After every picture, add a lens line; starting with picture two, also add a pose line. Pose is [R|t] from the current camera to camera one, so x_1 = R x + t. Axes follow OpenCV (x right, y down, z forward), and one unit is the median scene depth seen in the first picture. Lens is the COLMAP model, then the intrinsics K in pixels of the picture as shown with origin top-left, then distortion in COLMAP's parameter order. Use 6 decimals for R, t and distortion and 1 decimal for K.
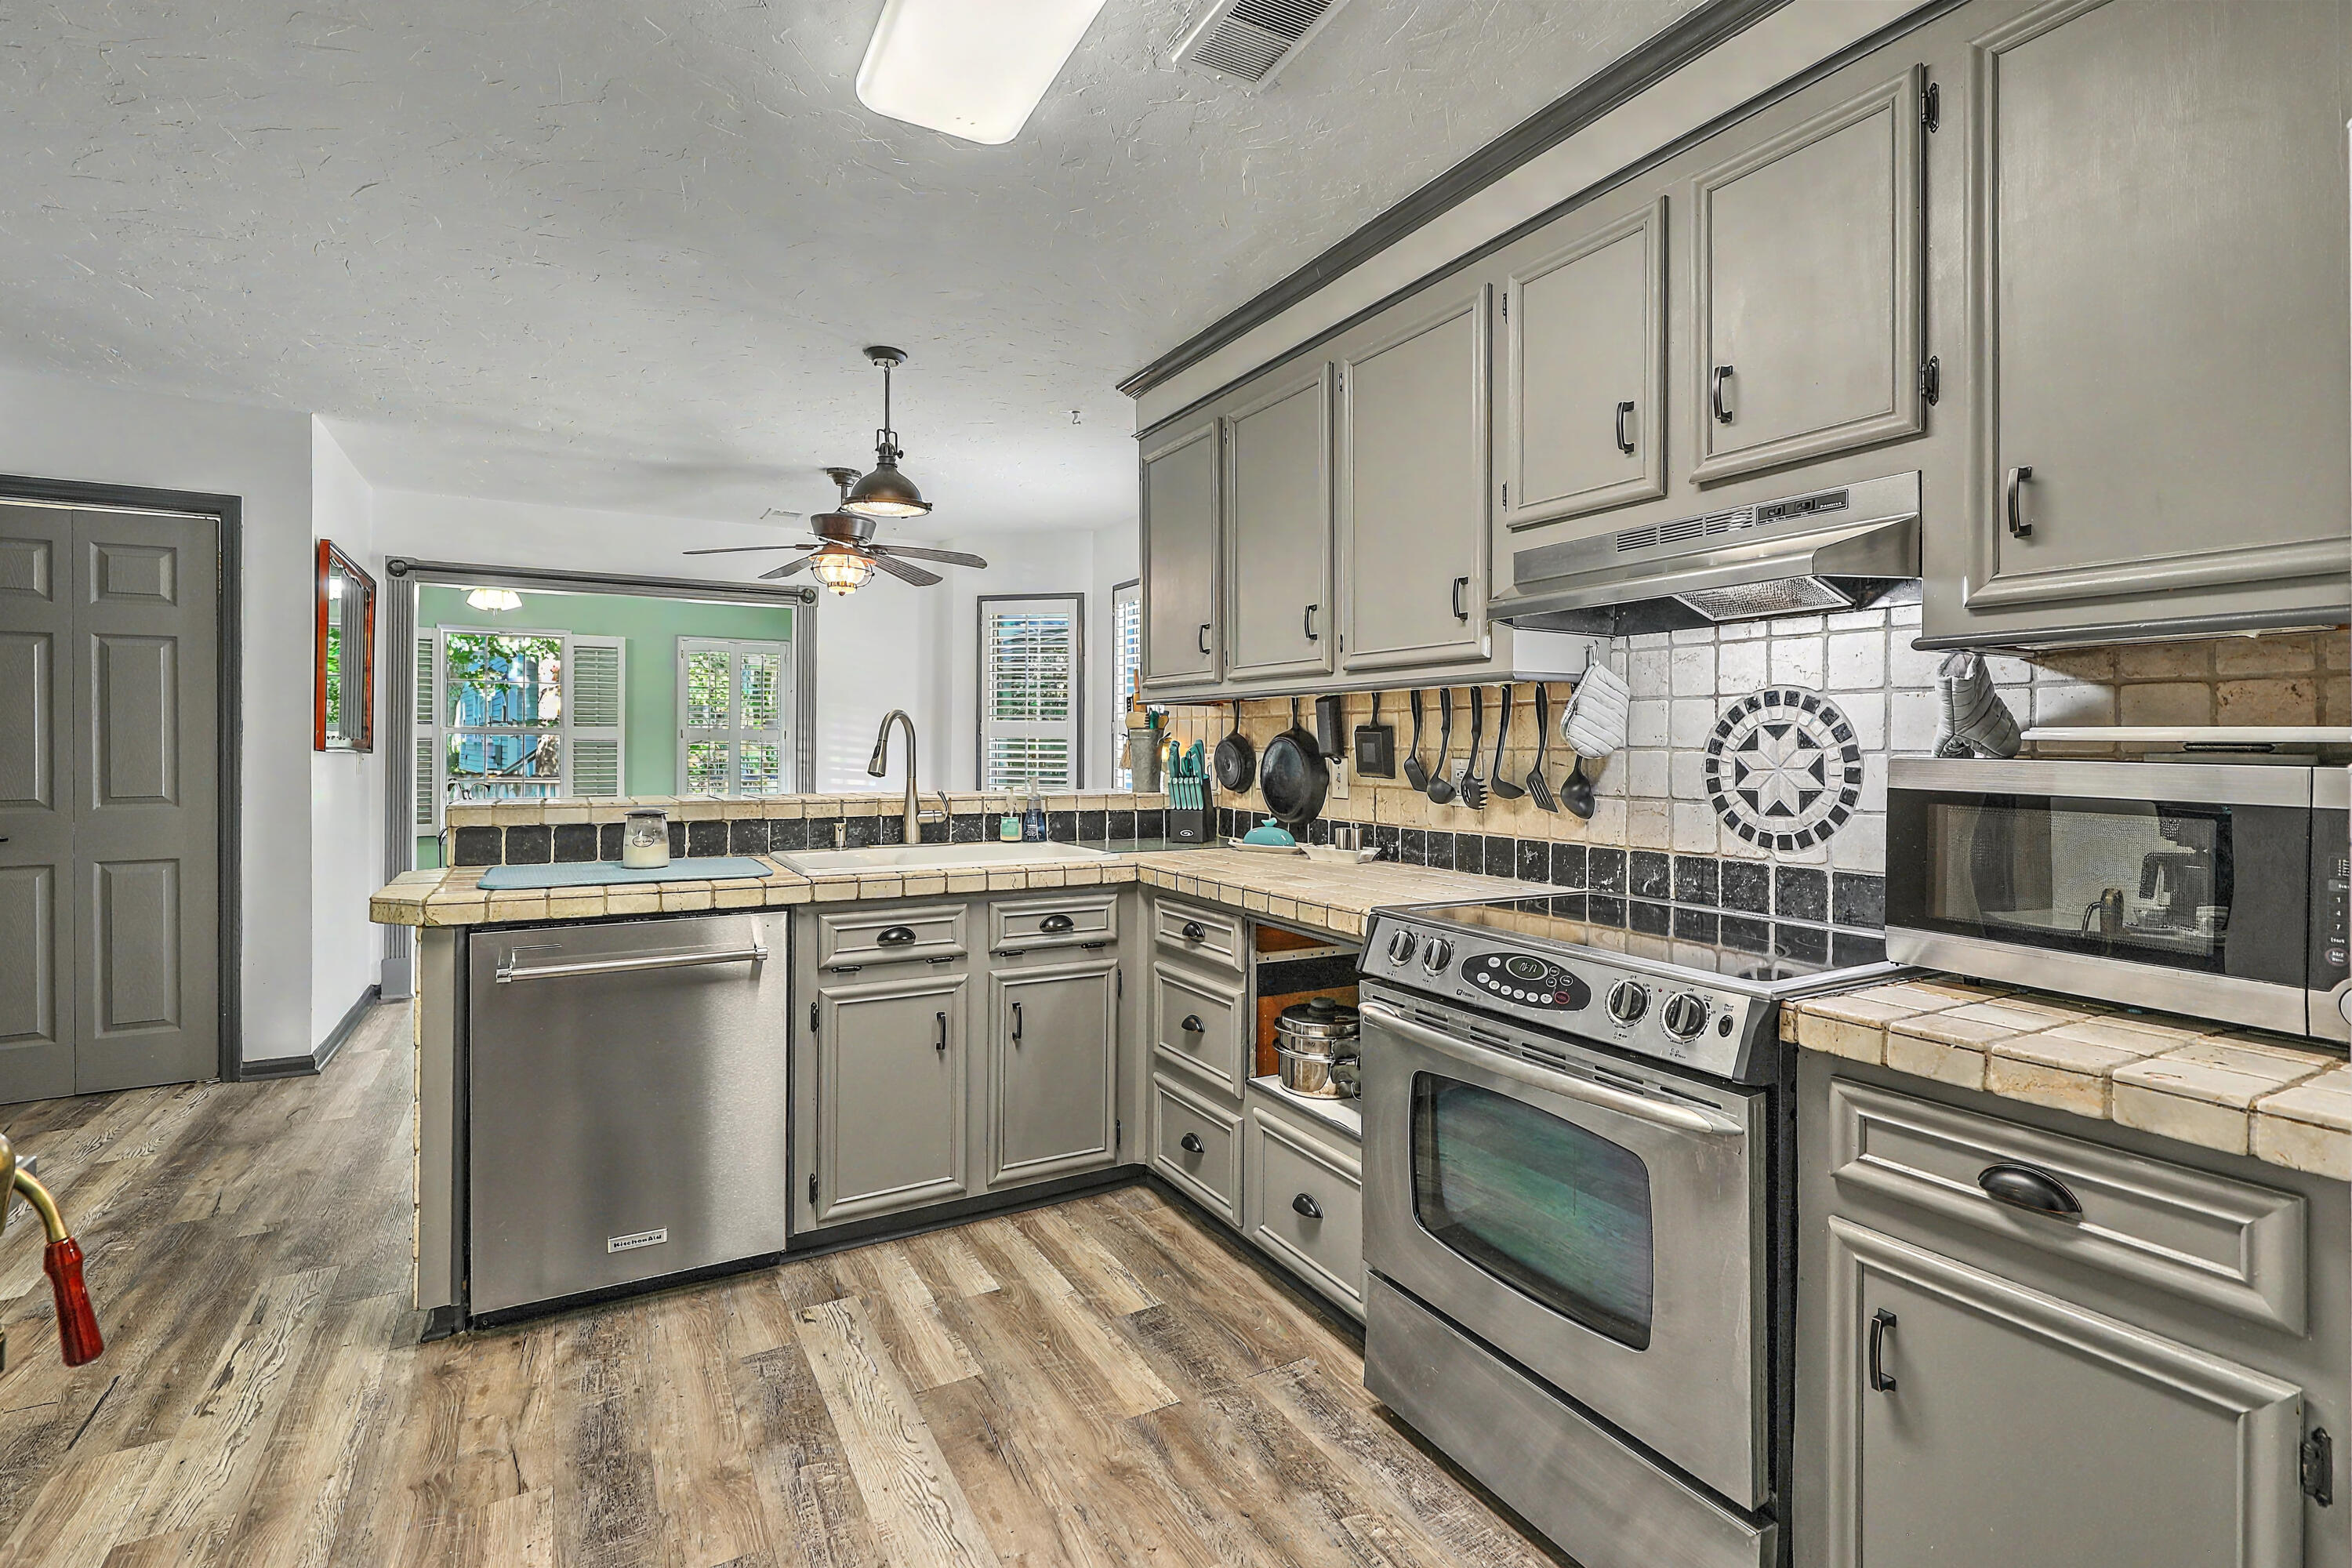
lens RADIAL K [[1081.9, 0, 1182.4], [0, 1081.9, 742.8], [0, 0, 1]] dist [0.004264, 0.000196]
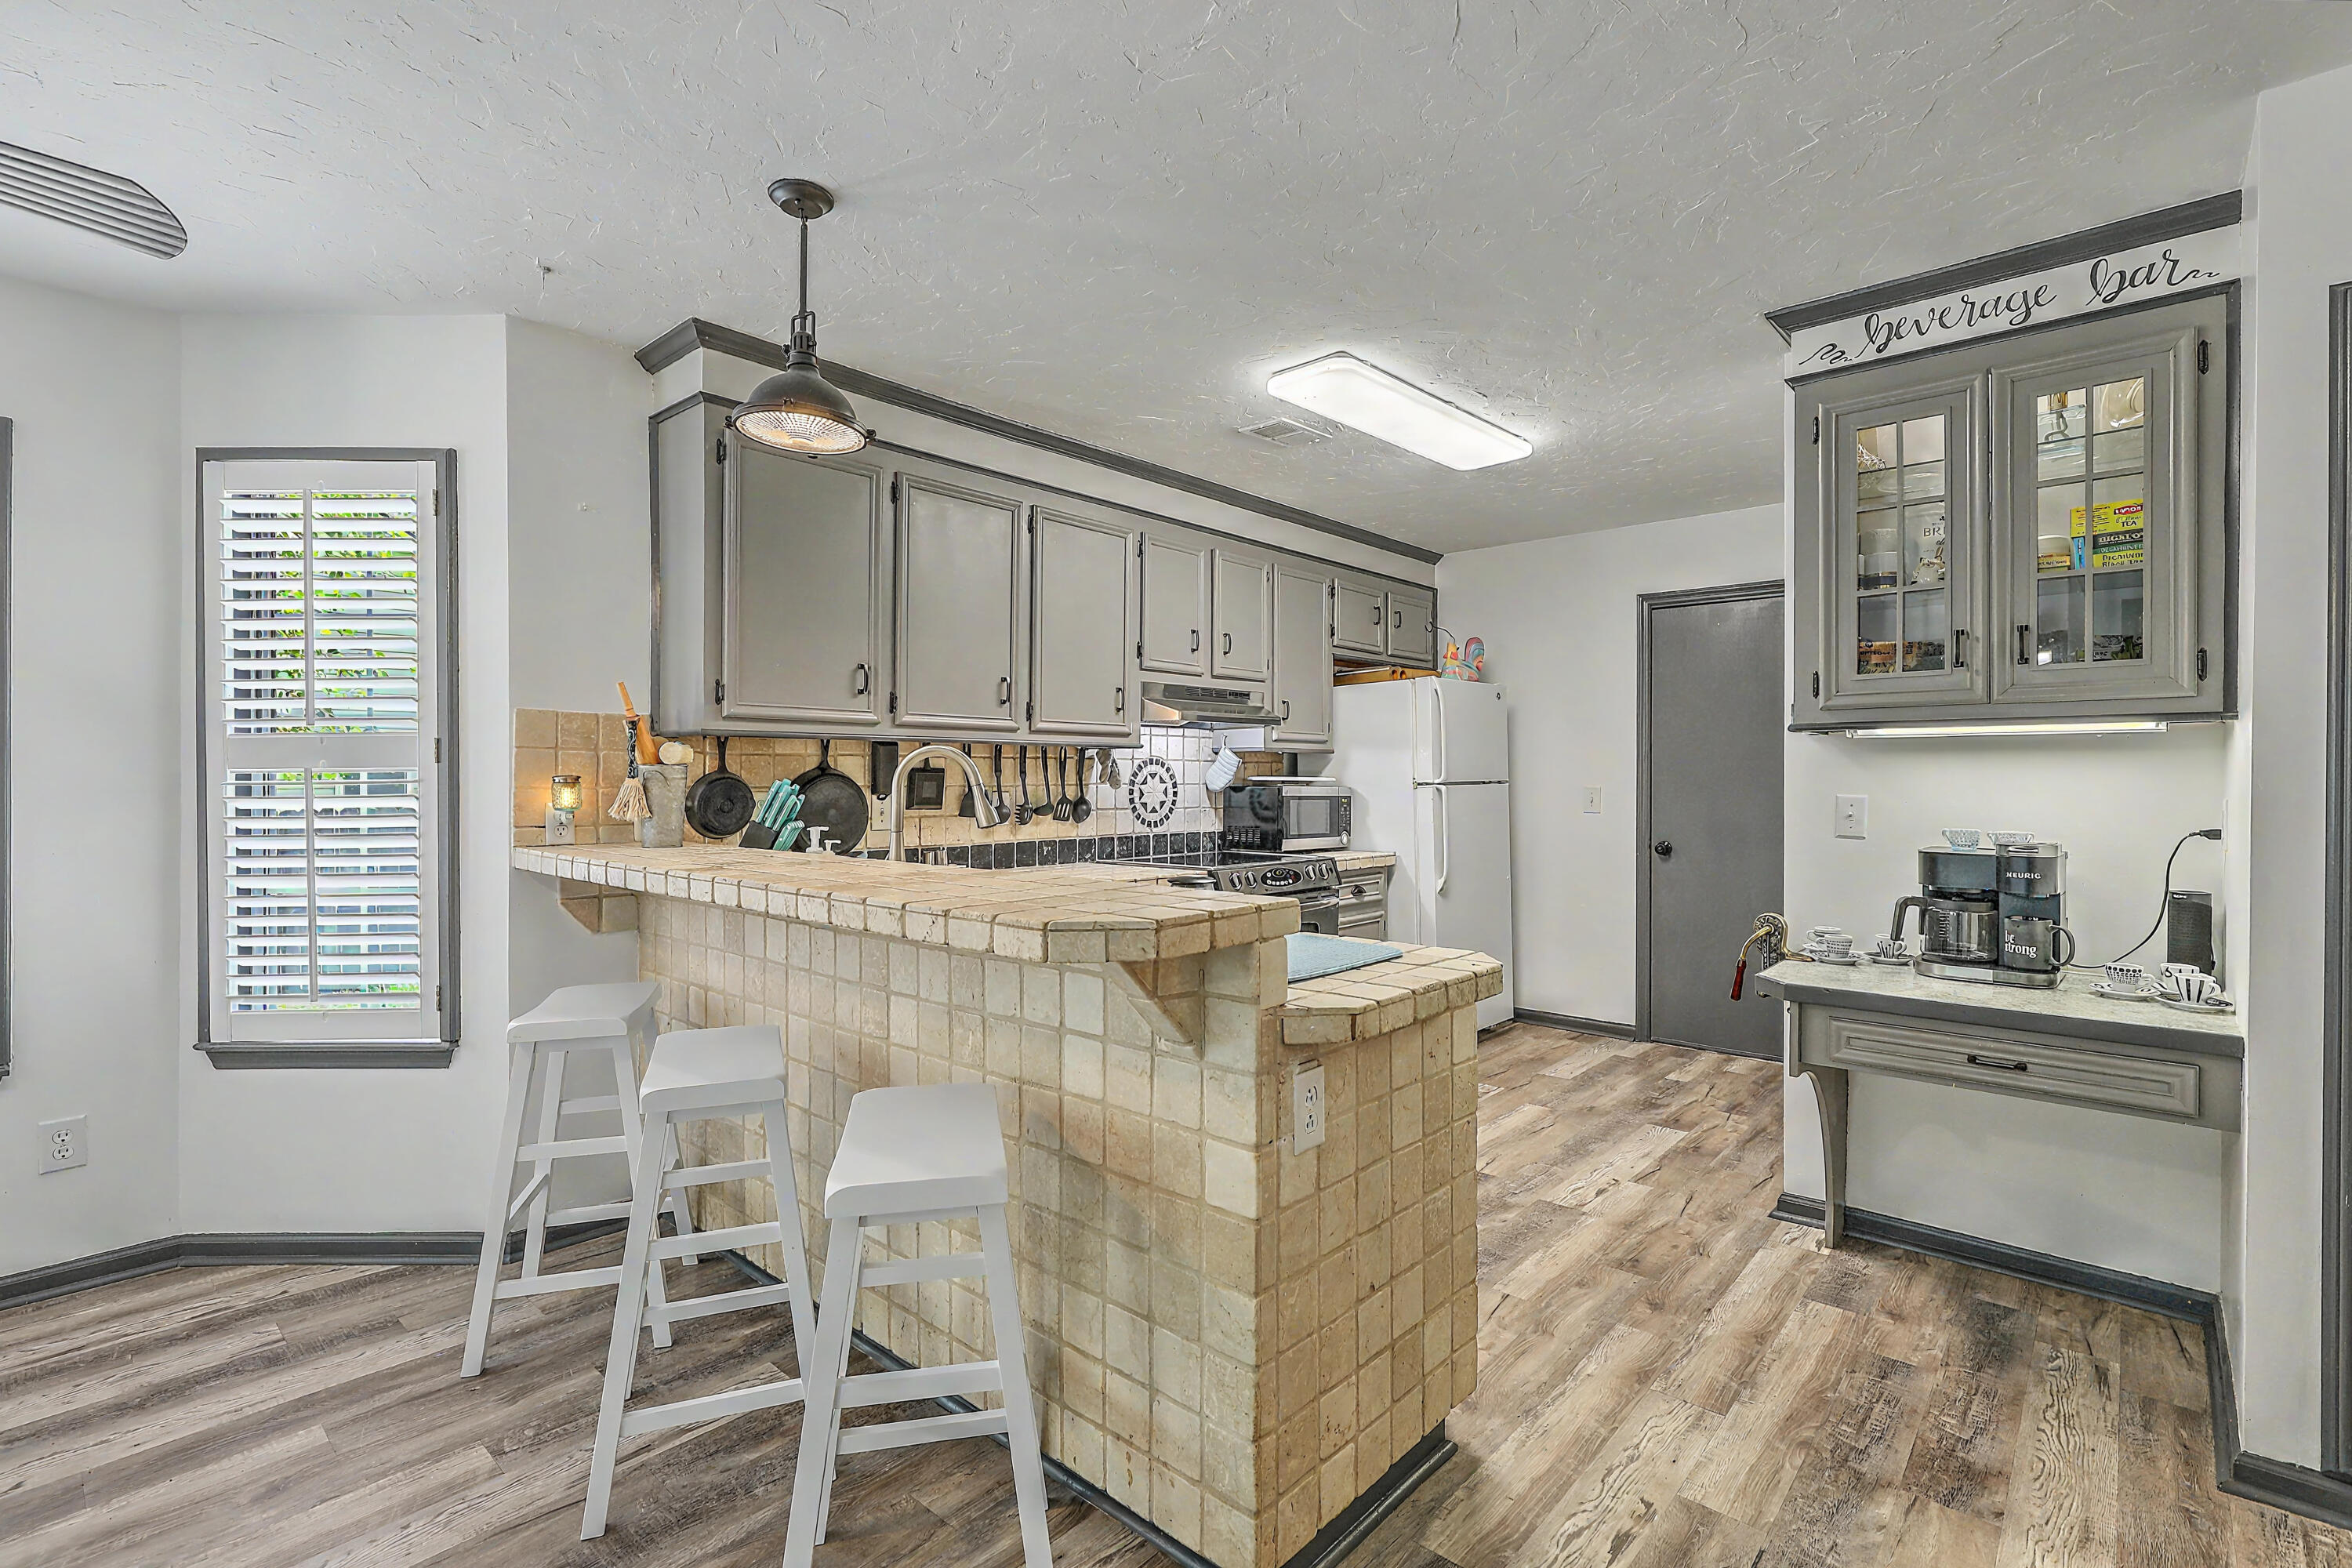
lens RADIAL K [[1081.9, 0, 1177.5], [0, 1081.9, 778.8], [0, 0, 1]] dist [0.004264, 0.000196]
pose [[-0.312933, -0.007220, 0.949748, -1.601366], [-0.003989, 0.999972, 0.006287, -0.018514], [-0.949767, -0.001821, -0.312953, 1.622989]]
